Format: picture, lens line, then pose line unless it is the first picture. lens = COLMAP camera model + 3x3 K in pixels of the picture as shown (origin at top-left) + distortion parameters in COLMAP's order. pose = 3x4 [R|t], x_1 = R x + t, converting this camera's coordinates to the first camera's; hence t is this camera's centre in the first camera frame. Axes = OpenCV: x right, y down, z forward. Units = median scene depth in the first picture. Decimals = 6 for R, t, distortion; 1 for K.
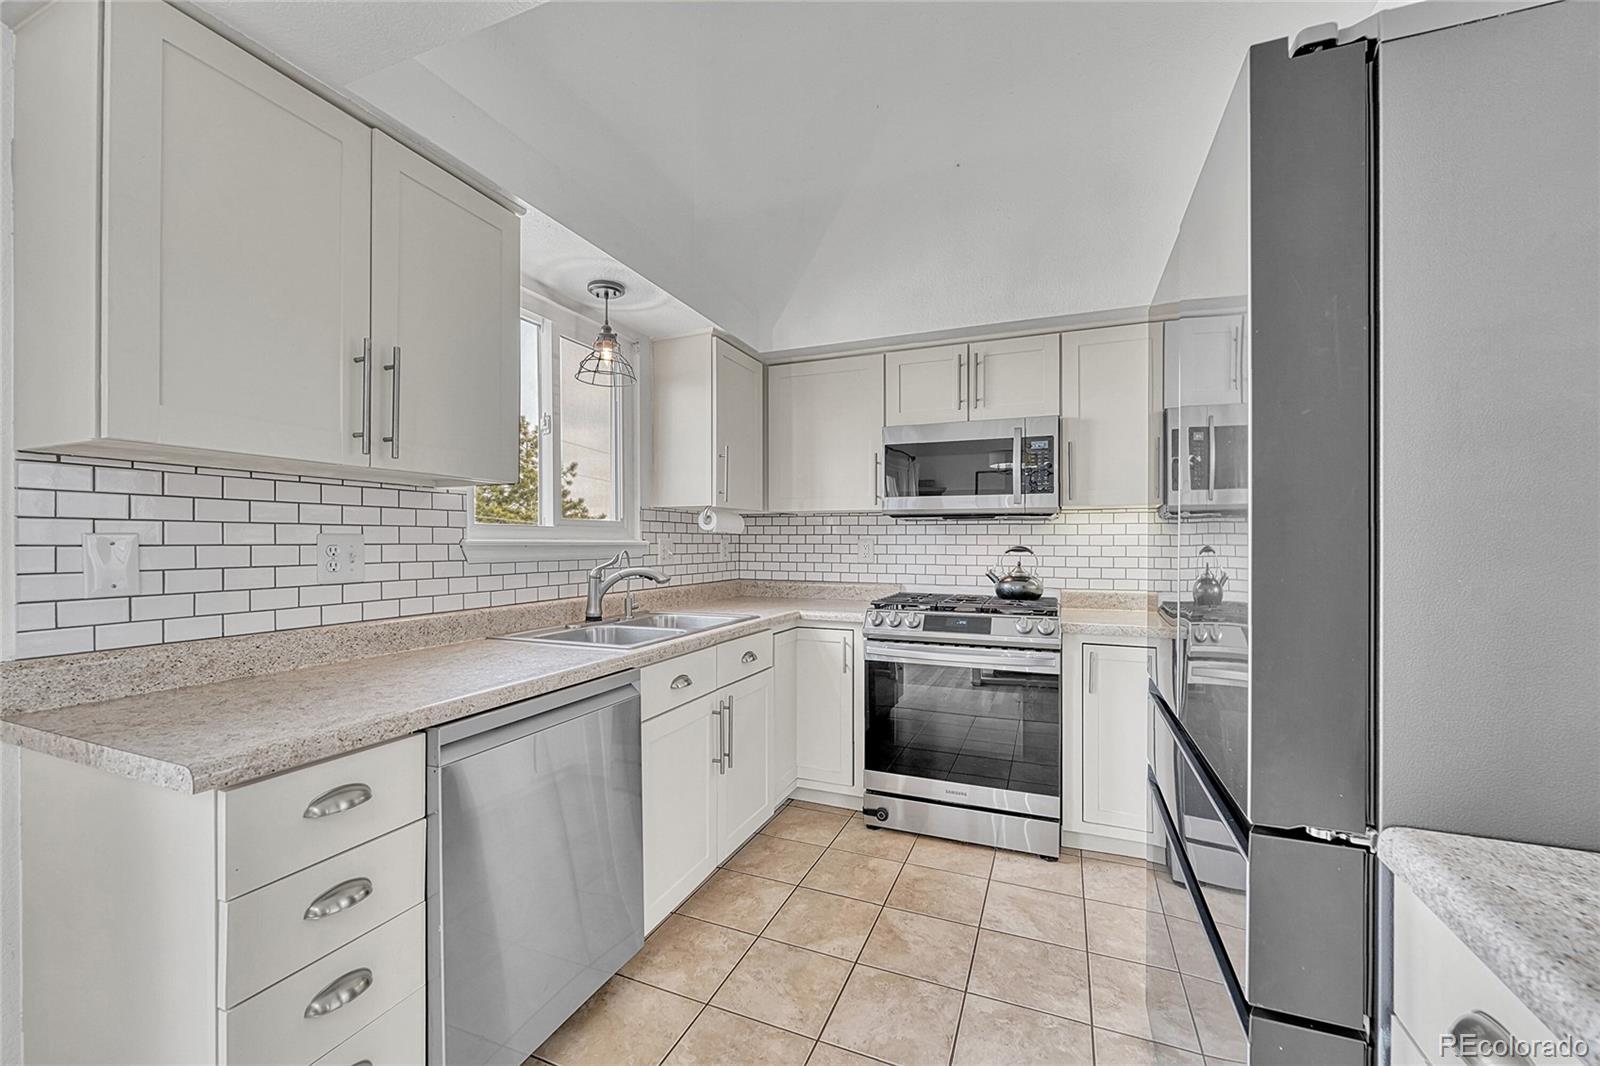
lens RADIAL K [[631.2, 0, 798.5], [0, 631.2, 539.3], [0, 0, 1]] dist [-0.001343, 0.001040]
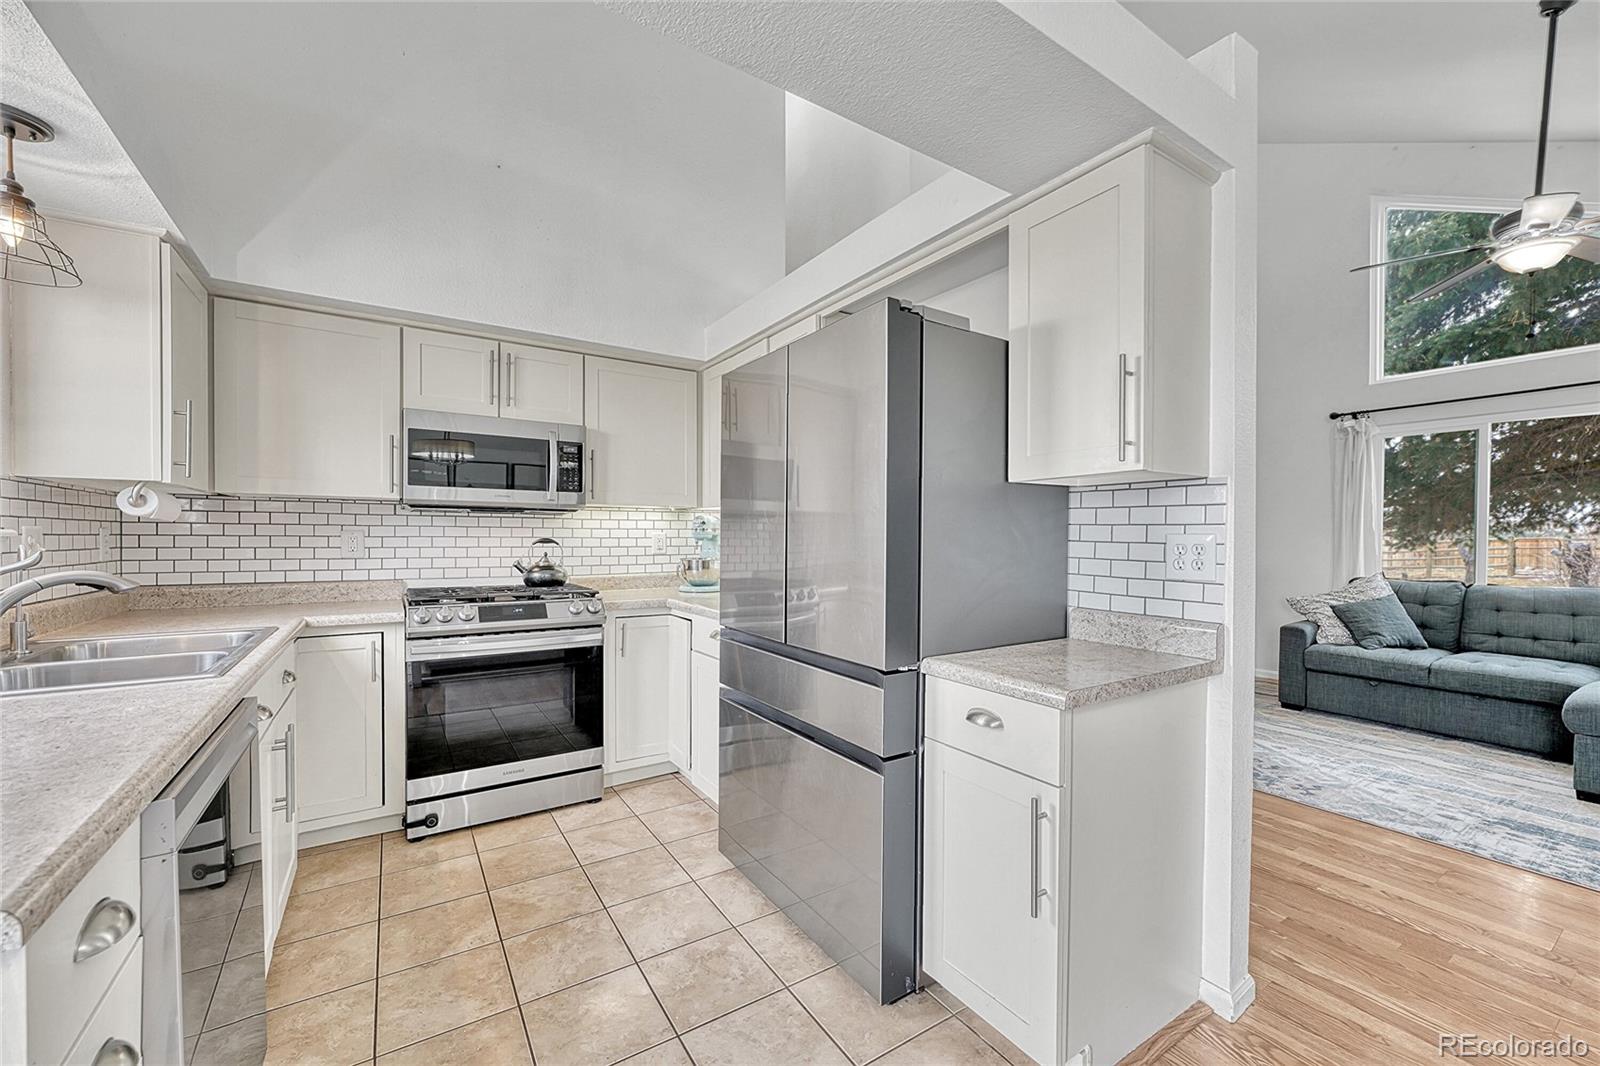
lens RADIAL K [[631.2, 0, 790.8], [0, 631.2, 539.4], [0, 0, 1]] dist [-0.001343, 0.001040]
pose [[0.577144, -0.001609, 0.816641, -0.308938], [-0.007929, 0.999940, 0.007574, 0.001028], [-0.816604, -0.010846, 0.577096, 0.014569]]
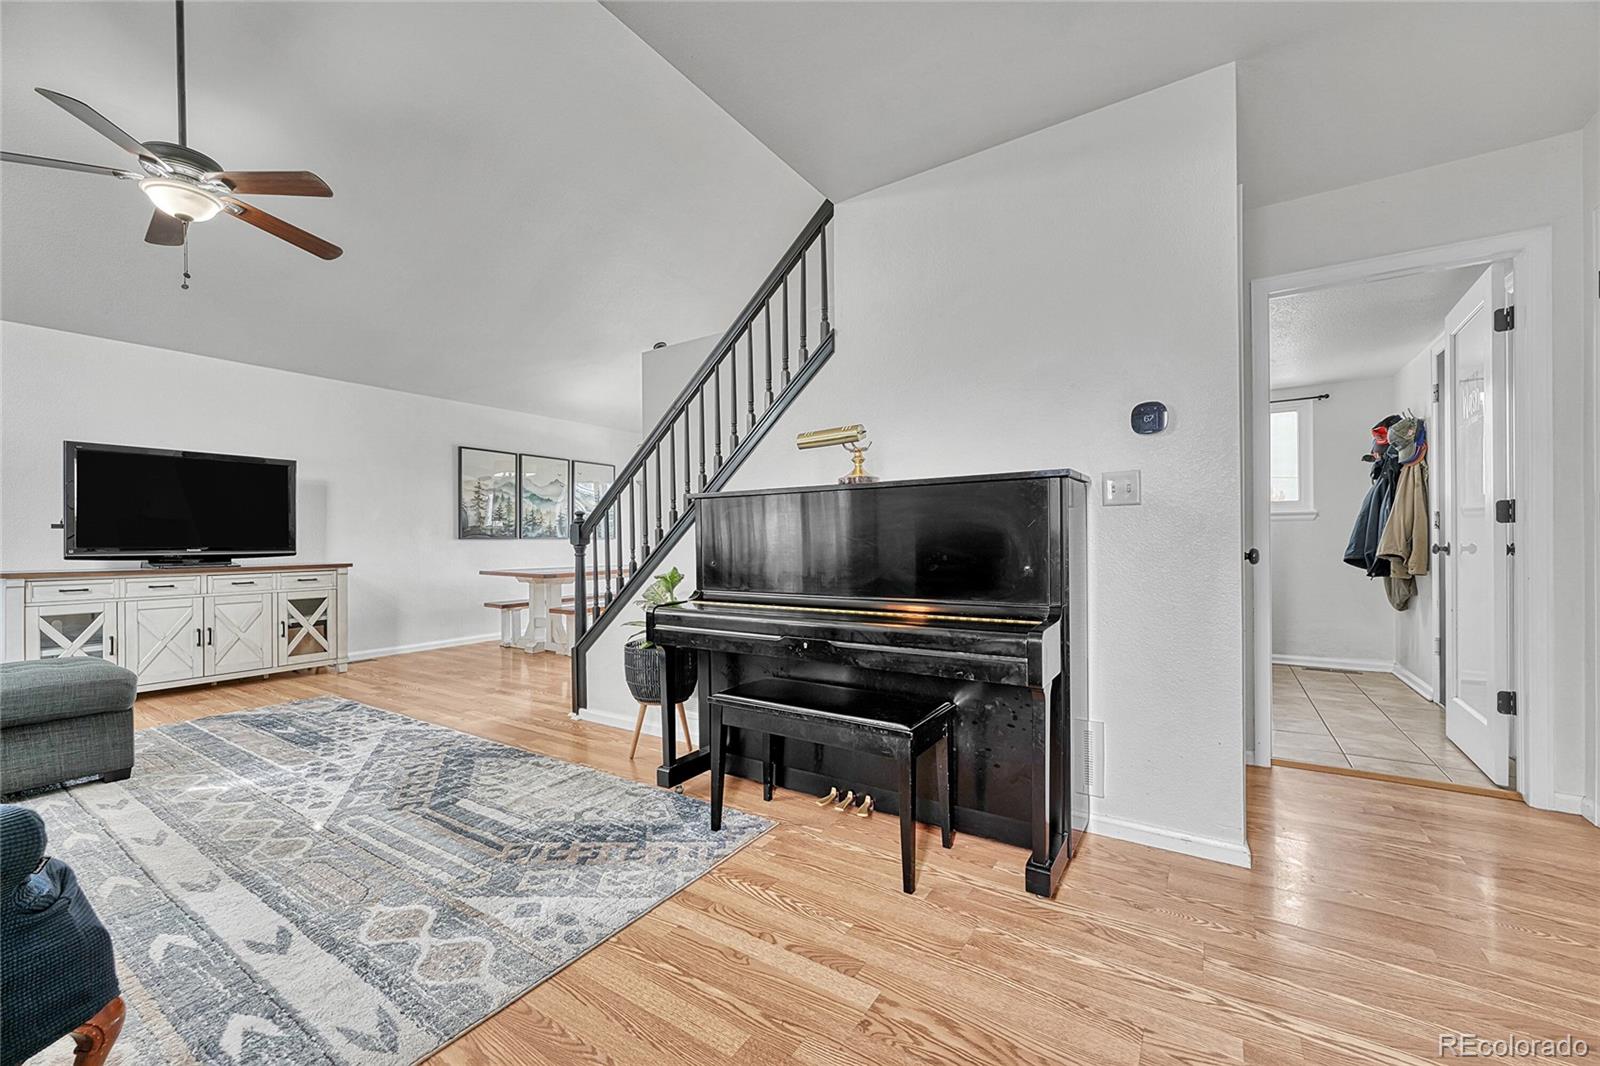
lens RADIAL K [[631.2, 0, 798.5], [0, 631.2, 539.1], [0, 0, 1]] dist [-0.001343, 0.001040]
pose [[-0.195029, 0.001808, -0.980796, 5.240908], [0.016365, 0.999865, -0.001411, 0.189322], [0.980661, -0.016326, -0.195032, 1.750371]]
